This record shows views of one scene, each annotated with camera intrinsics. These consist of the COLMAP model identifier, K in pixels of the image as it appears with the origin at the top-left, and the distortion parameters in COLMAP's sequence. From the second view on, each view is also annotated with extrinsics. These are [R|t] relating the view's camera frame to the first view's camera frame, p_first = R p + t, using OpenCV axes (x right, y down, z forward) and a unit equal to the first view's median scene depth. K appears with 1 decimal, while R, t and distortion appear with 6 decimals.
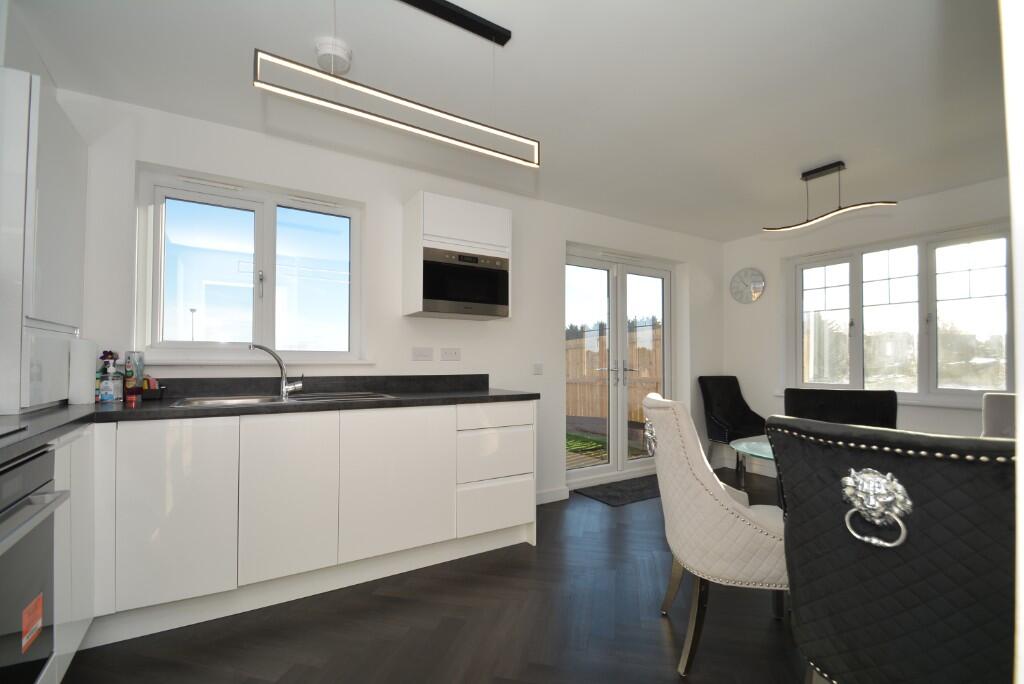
lens RADIAL K [[453.6, 0, 519.6], [0, 453.6, 356.7], [0, 0, 1]] dist [0.001052, 0.000057]
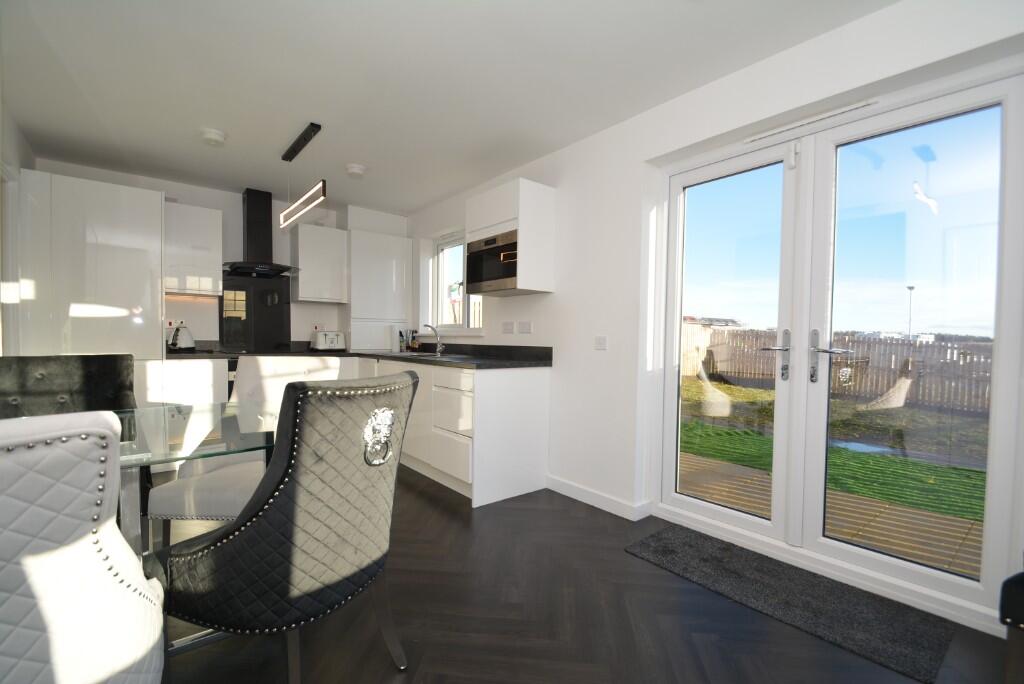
lens RADIAL K [[453.6, 0, 519.6], [0, 453.6, 356.7], [0, 0, 1]] dist [0.001052, 0.000057]
pose [[0.132757, 0.039338, -0.990368, 1.045919], [-0.001546, 0.999219, 0.039483, 0.024216], [0.991147, -0.003710, 0.132714, 0.950385]]
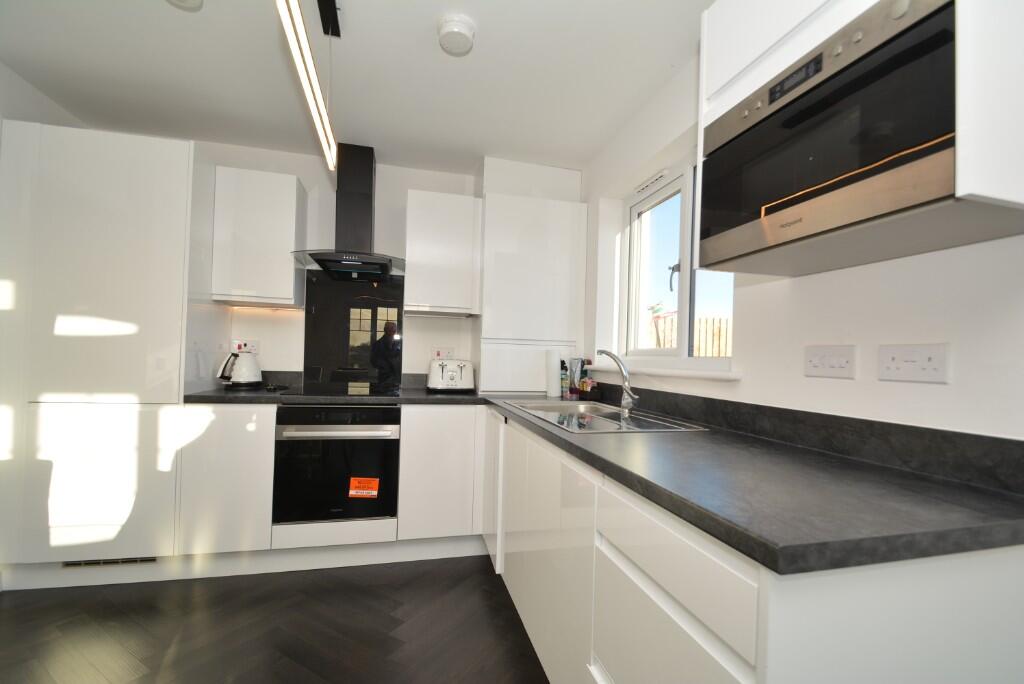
lens RADIAL K [[453.6, 0, 519.6], [0, 453.6, 356.7], [0, 0, 1]] dist [0.001052, 0.000057]
pose [[-0.296610, -0.014982, -0.954881, 0.278186], [-0.019204, 0.999768, -0.009721, -0.000675], [0.954806, 0.015455, -0.296829, 0.937406]]
